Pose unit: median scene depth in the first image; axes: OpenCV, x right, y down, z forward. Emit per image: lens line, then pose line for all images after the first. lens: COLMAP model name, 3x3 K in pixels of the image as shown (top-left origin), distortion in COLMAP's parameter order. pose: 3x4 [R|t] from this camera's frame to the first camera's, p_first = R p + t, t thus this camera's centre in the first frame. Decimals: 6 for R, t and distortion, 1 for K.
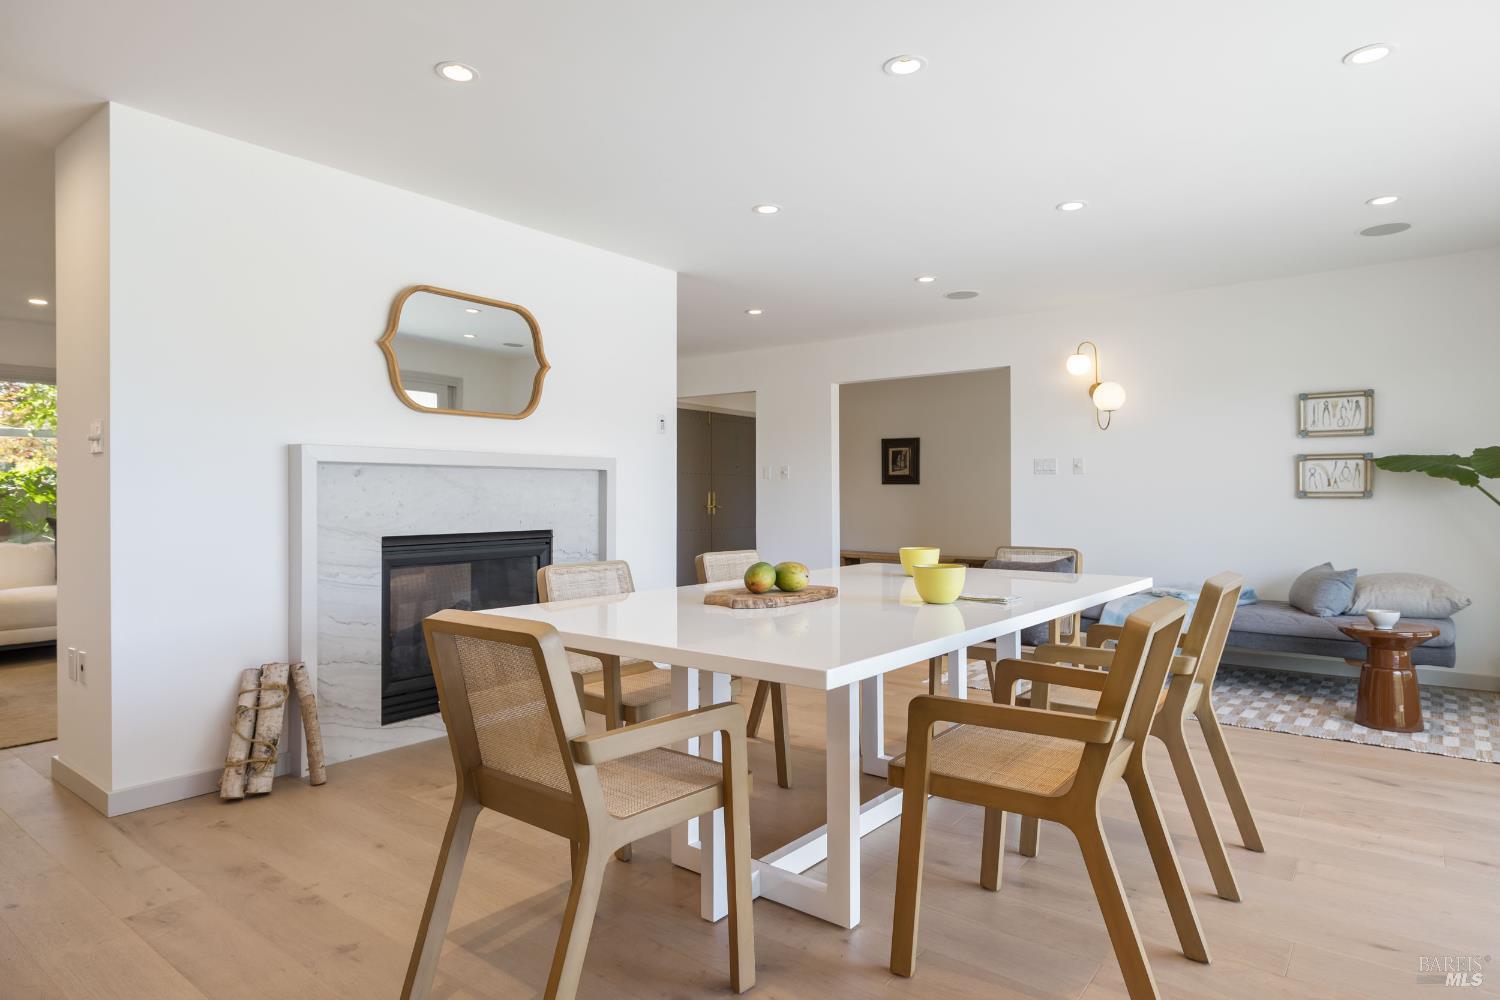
lens RADIAL K [[849.8, 0, 783.0], [0, 849.8, 494.7], [0, 0, 1]] dist [0.002942, -0.000601]
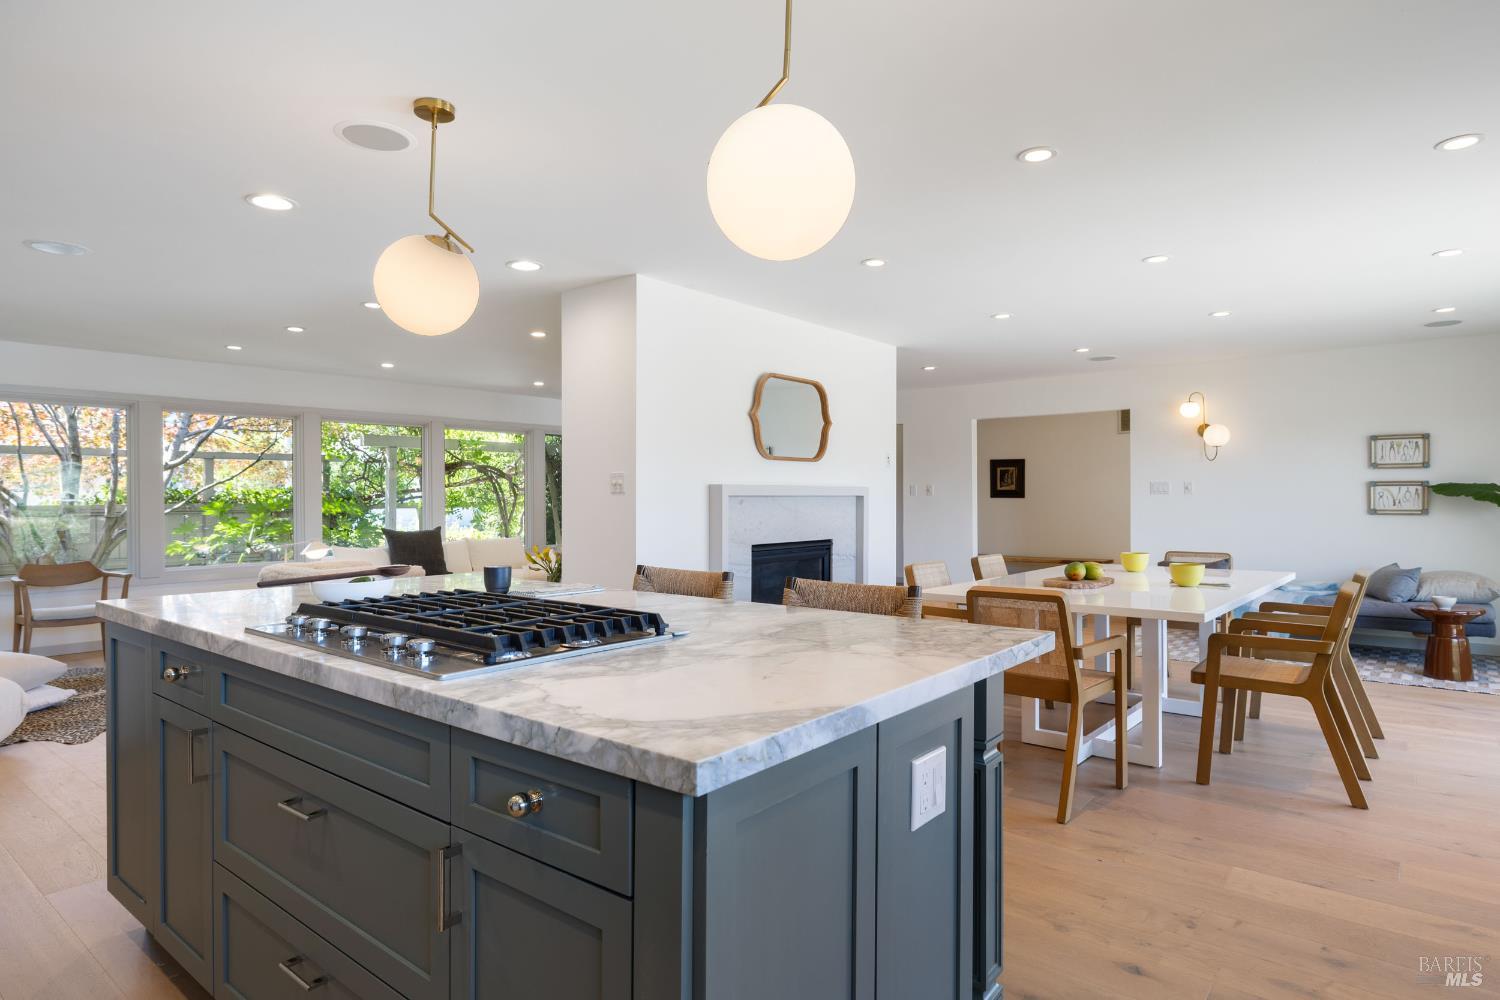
lens RADIAL K [[849.8, 0, 749.9], [0, 849.8, 496.0], [0, 0, 1]] dist [0.002942, -0.000601]
pose [[0.999480, -0.001971, -0.032177, -0.361258], [0.001972, 0.999998, -0.000015, -0.030286], [0.032177, -0.000048, 0.999482, -0.405983]]
